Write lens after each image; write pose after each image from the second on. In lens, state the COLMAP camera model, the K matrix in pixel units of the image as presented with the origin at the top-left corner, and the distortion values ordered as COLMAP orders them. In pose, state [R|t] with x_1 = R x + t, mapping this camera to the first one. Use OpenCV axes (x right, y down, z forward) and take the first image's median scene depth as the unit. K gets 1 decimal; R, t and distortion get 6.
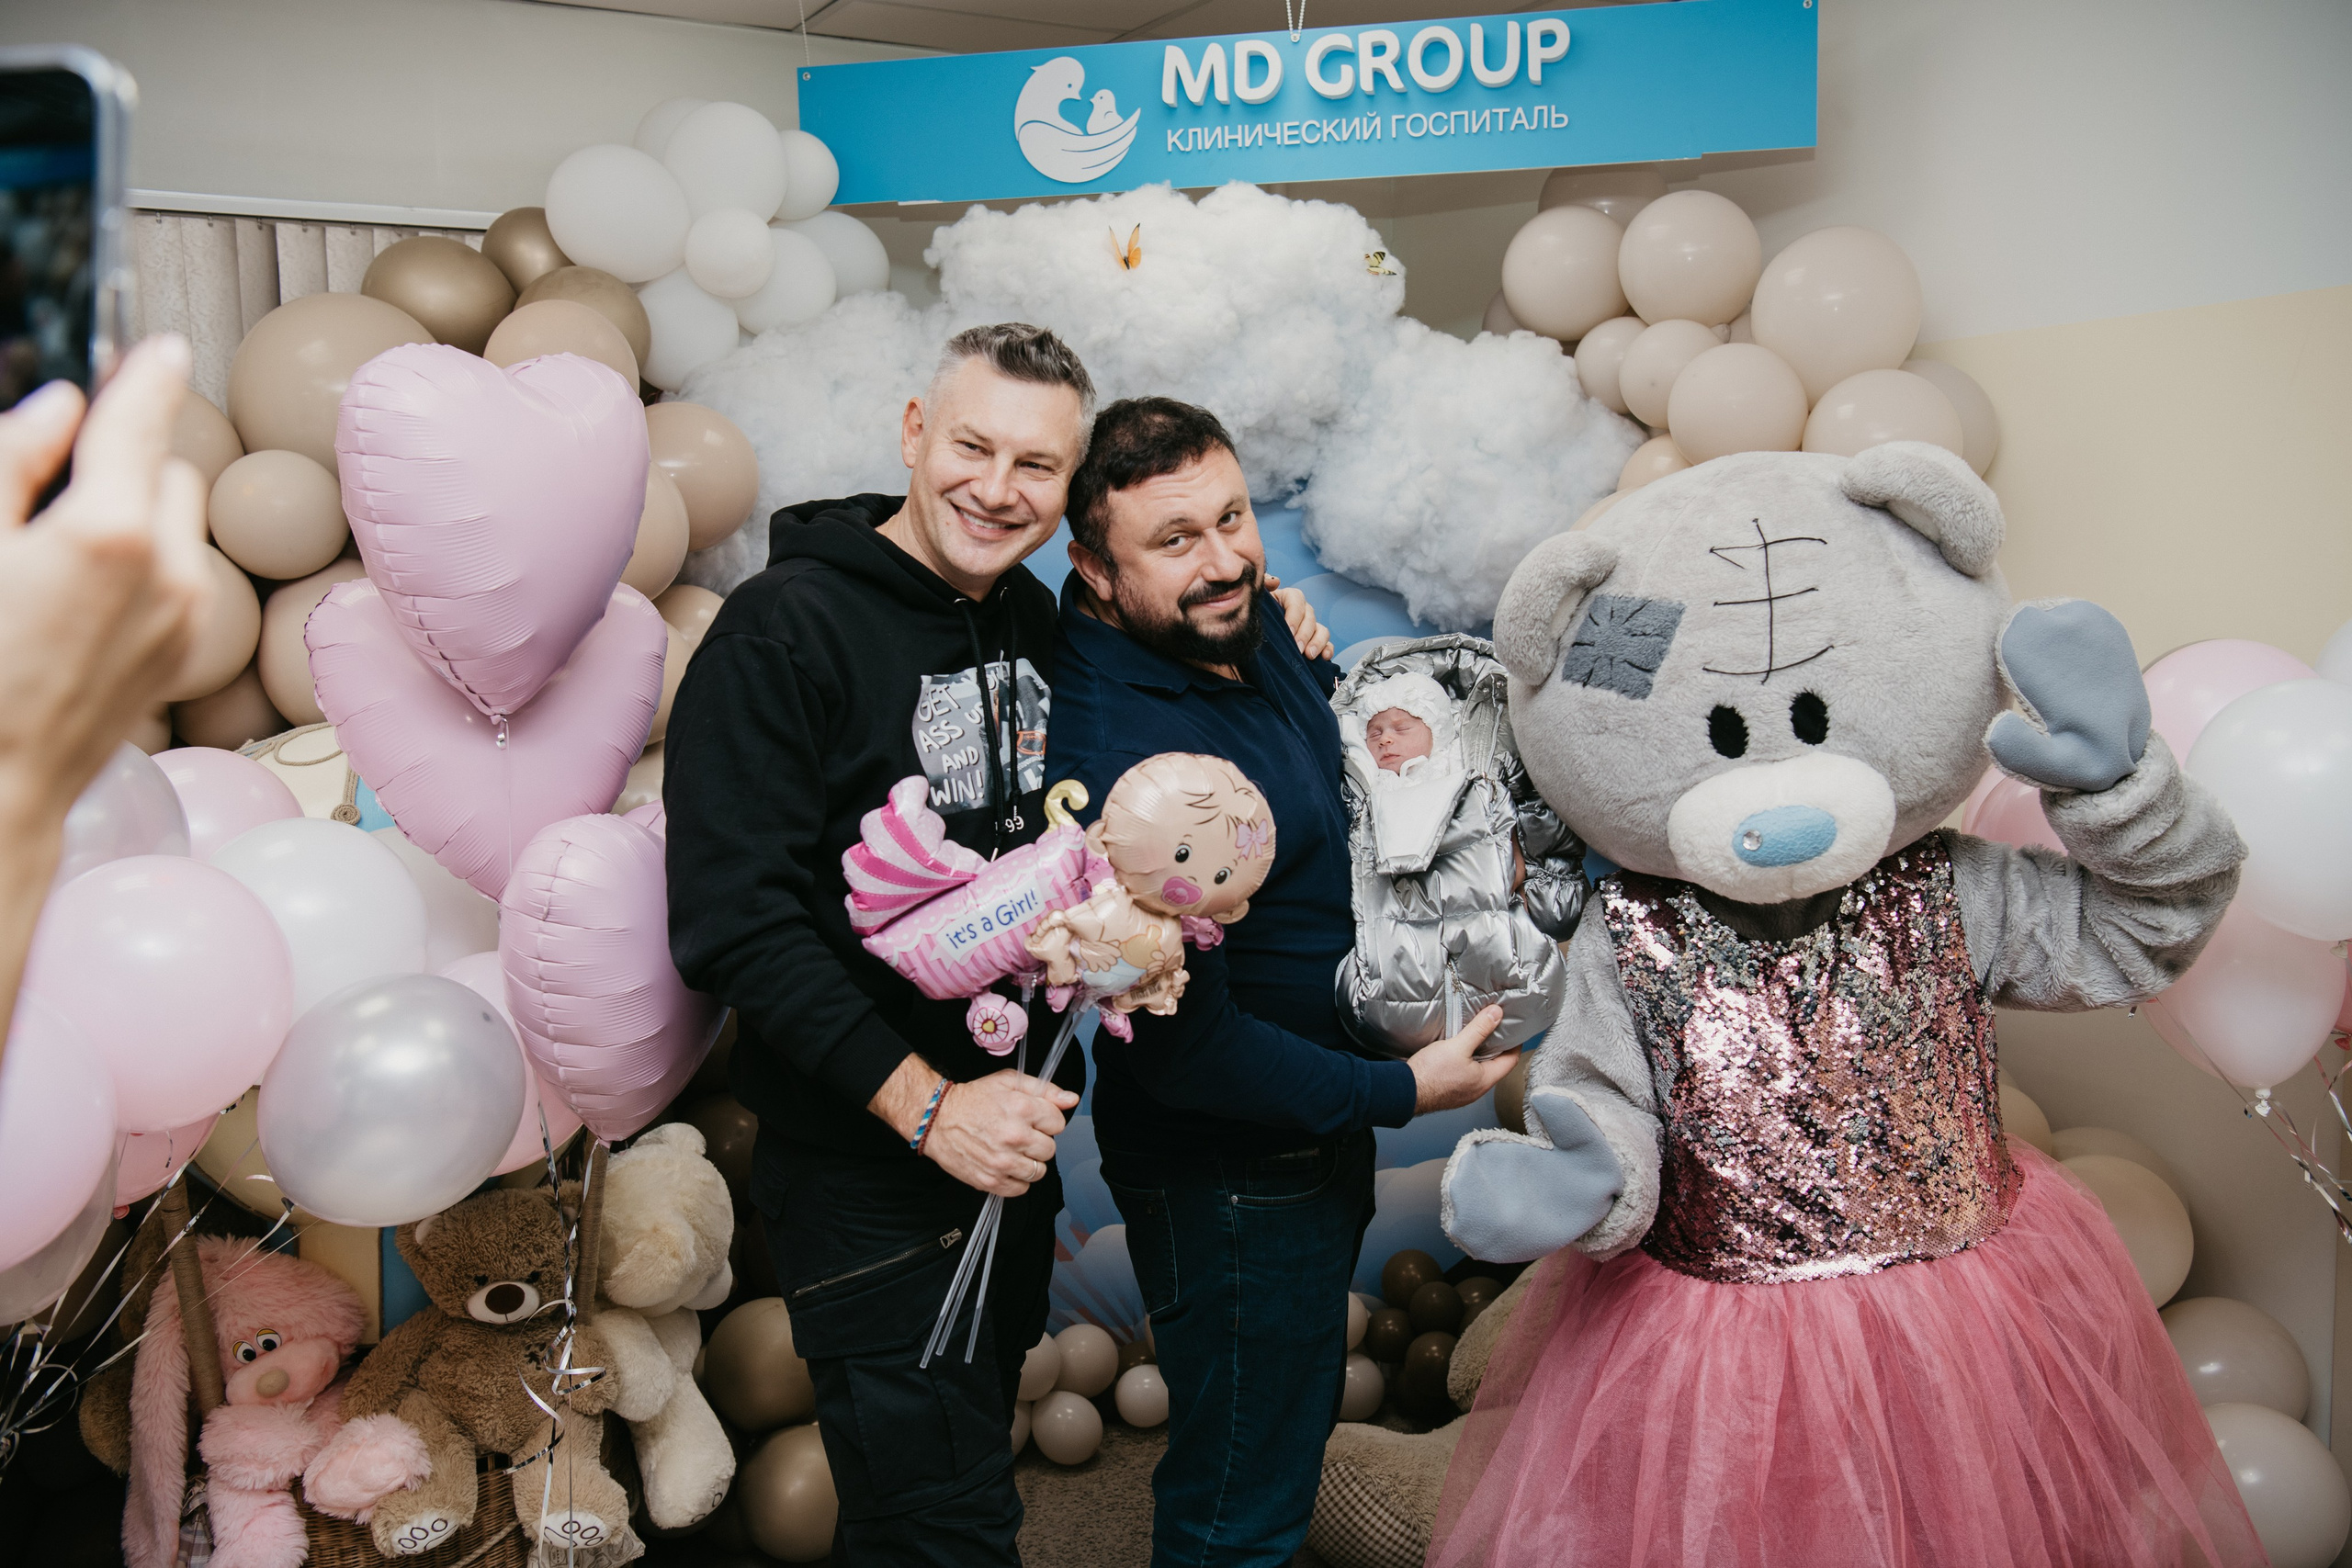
lens RADIAL K [[1984.0, 0, 1185.7], [0, 1984.0, 783.5], [0, 0, 1]] dist [-0.038643, 0.049367]
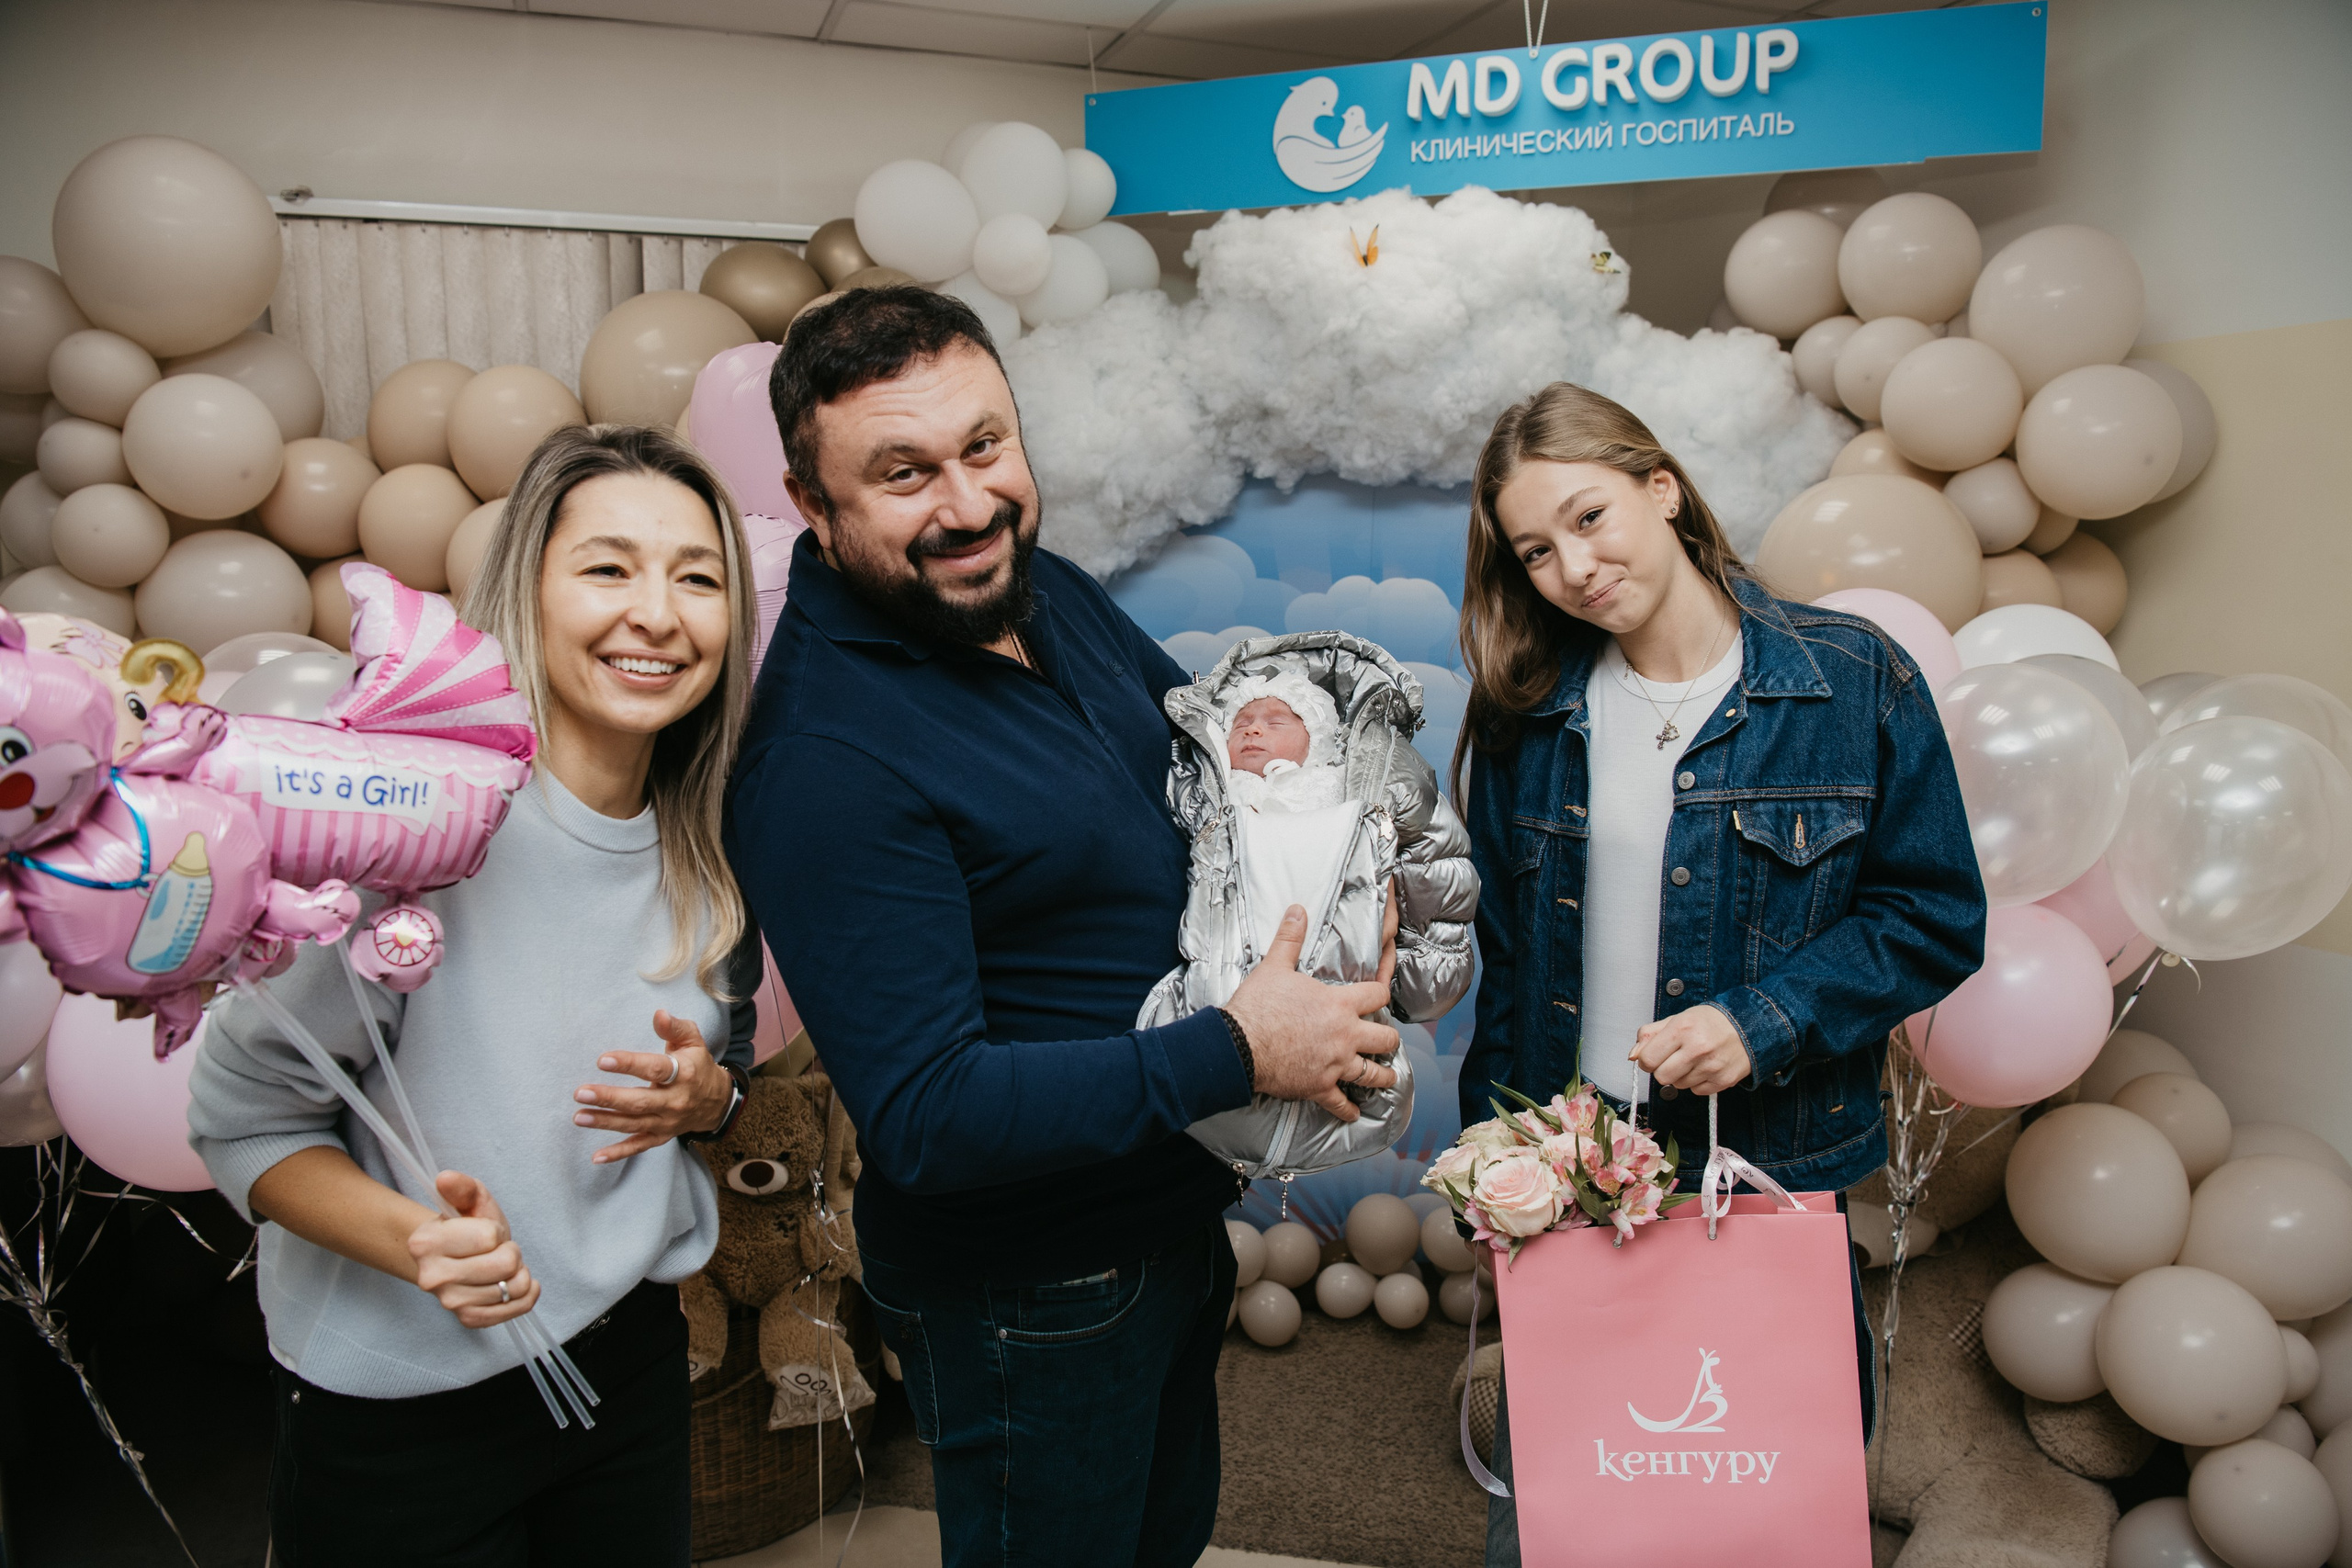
lens RADIAL K [[1611.7, 0, 1180.8], [0, 1611.7, 786.5], [0, 0, 1]] dist [-0.079433, 0.022286]
pose [[0.984700, 0.046682, -0.167888, 0.030197], [-0.041177, 0.998499, 0.036123, -0.003518], [0.169322, -0.028657, 0.985144, 0.113250]]
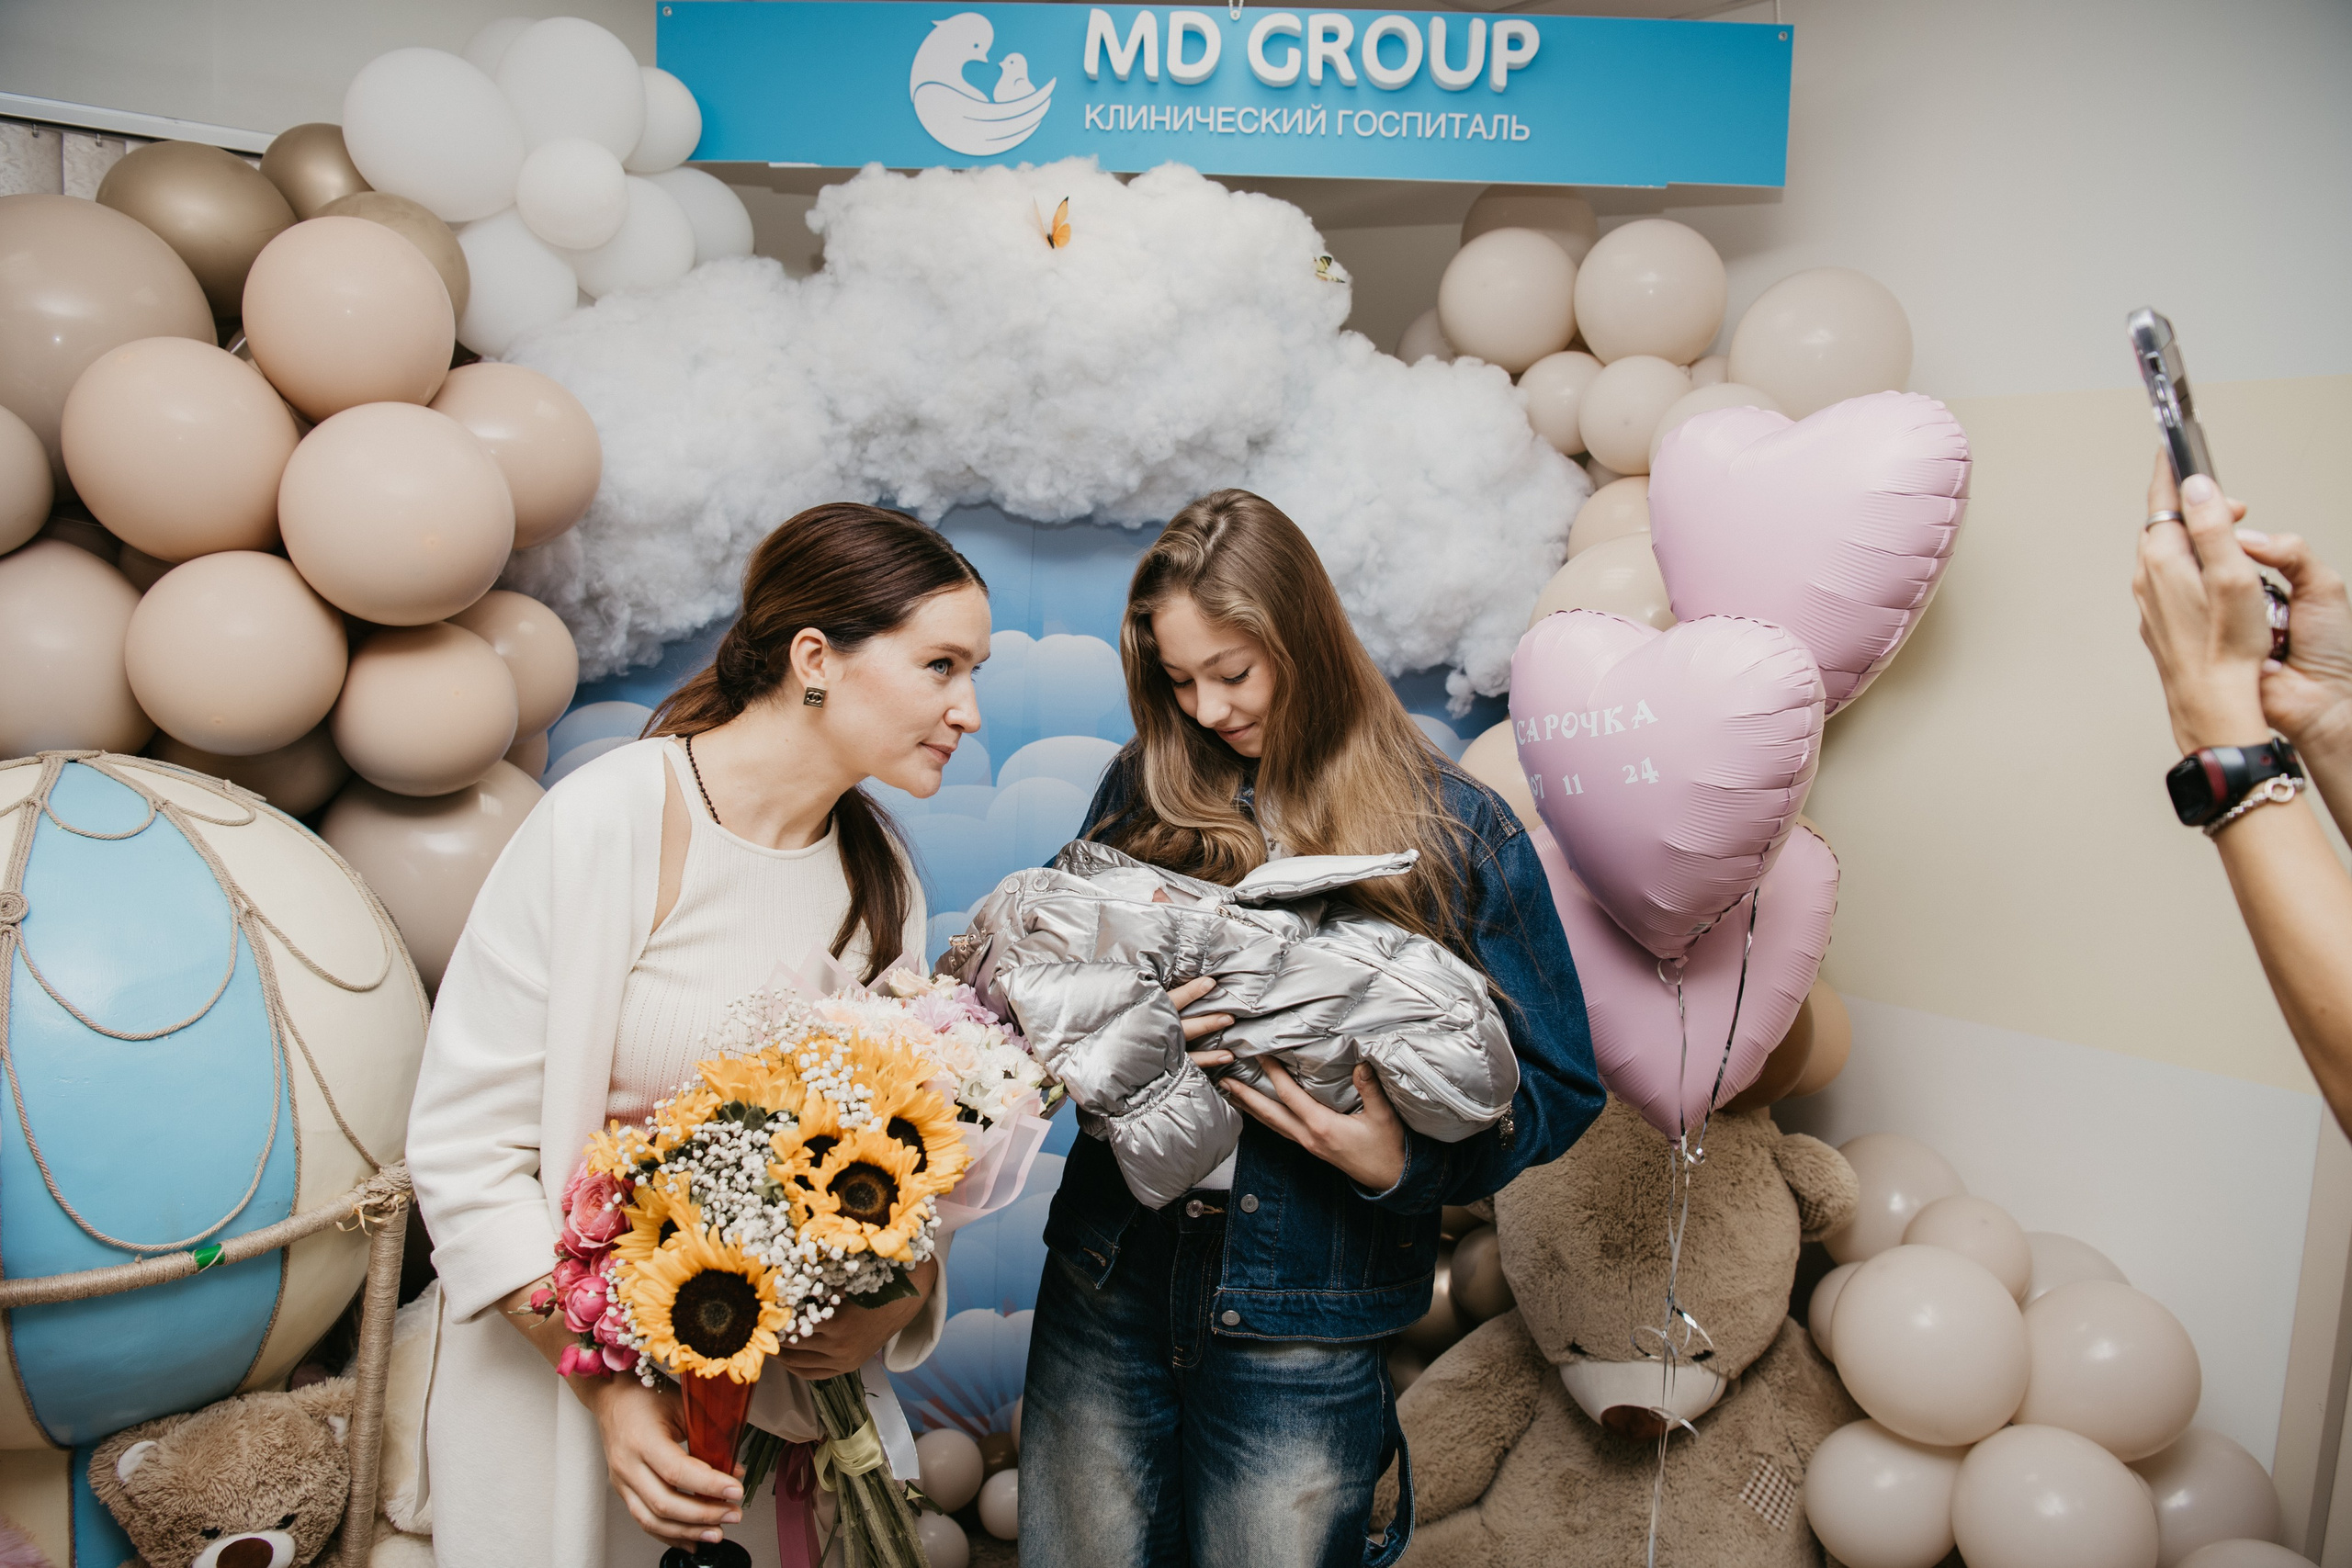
lens RADIAL K [[1607.5, 0, 1185.7], [0, 1607.5, 788.8], [0, 0, 1]] dist [-0.077998, 0.019365]
pose [[0.984109, 0.028343, 0.175290, -0.085266], [-0.031117, 0.999430, 0.013093, -0.035030], [-0.174819, -0.018339, 0.984430, 0.297116]]
